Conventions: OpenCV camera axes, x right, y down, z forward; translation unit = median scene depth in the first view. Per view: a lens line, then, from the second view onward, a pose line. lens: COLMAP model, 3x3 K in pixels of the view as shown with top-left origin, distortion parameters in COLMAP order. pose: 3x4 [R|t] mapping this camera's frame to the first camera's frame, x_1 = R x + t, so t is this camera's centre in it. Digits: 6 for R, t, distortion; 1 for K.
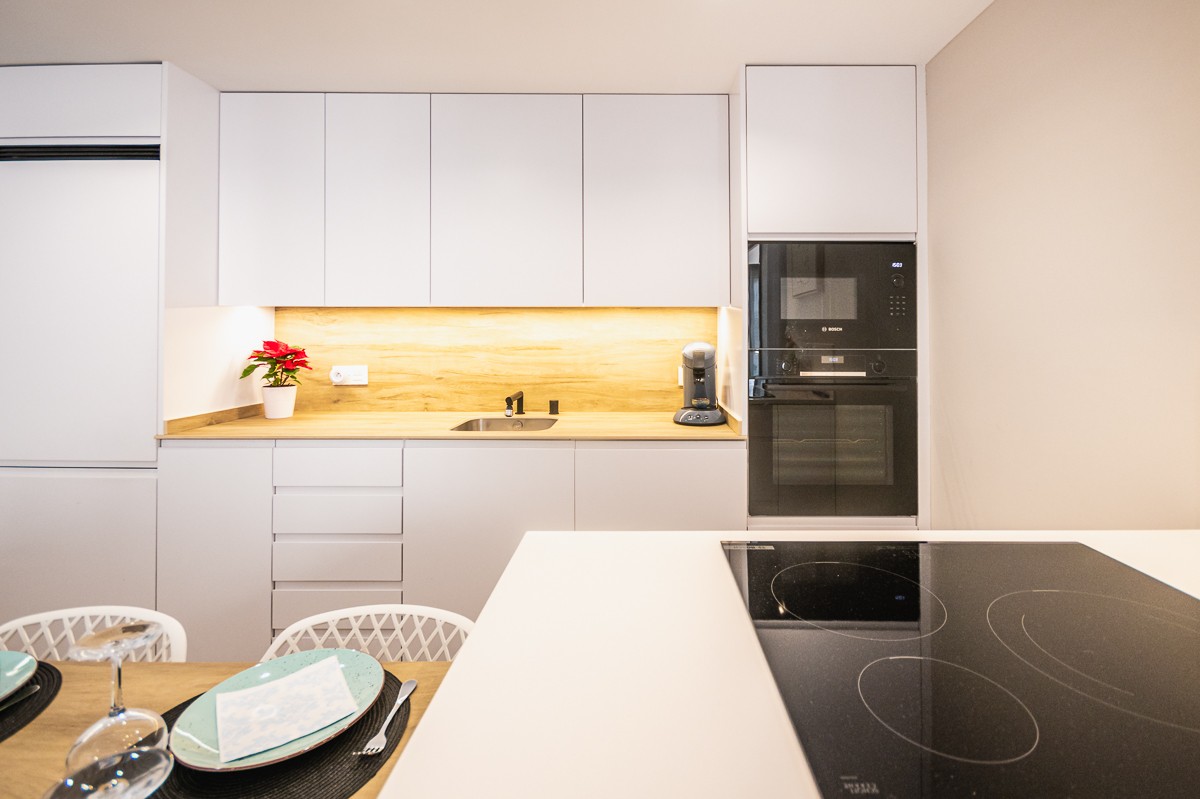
lens RADIAL K [[543.5, 0, 652.8], [0, 543.5, 329.1], [0, 0, 1]] dist [-0.004643, -0.000283]
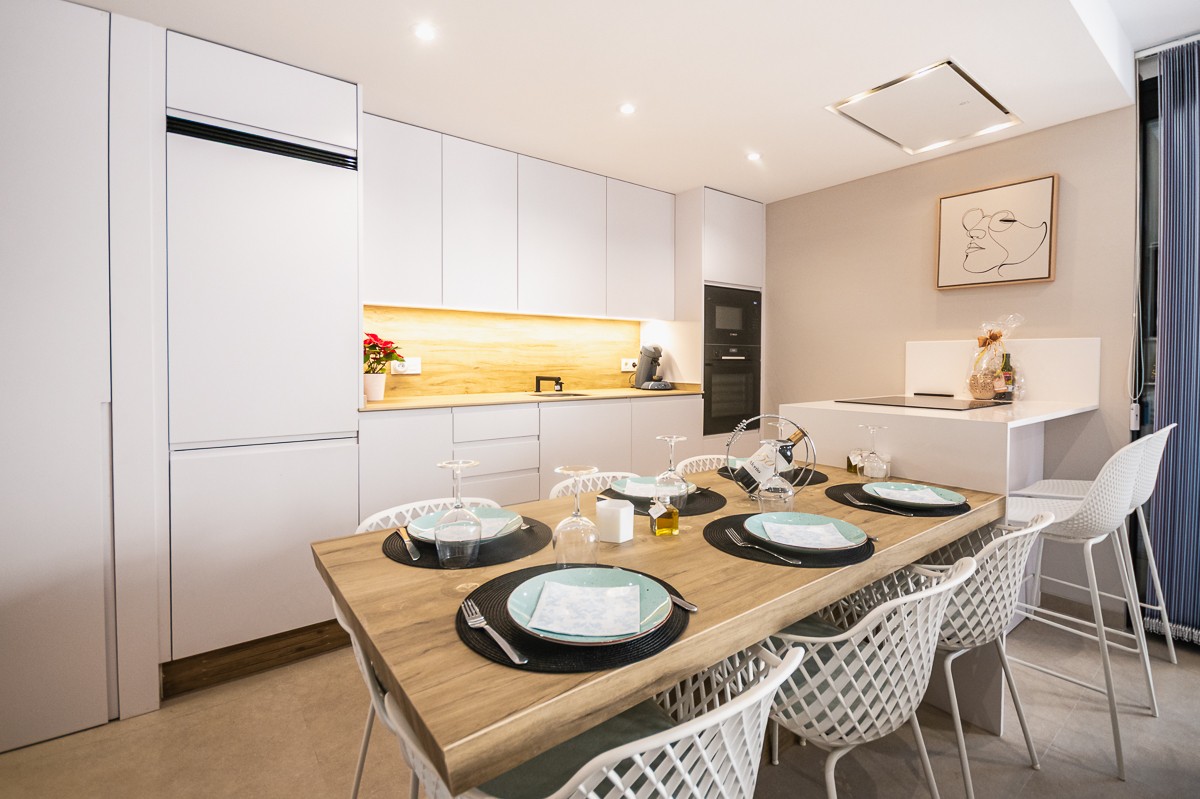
lens RADIAL K [[543.5, 0, 579.6], [0, 543.5, 370.7], [0, 0, 1]] dist [-0.004643, -0.000283]
pose [[0.805447, -0.010109, 0.592581, -0.957821], [-0.005833, 0.999671, 0.024982, 0.064170], [-0.592639, -0.023578, 0.805123, -0.174250]]
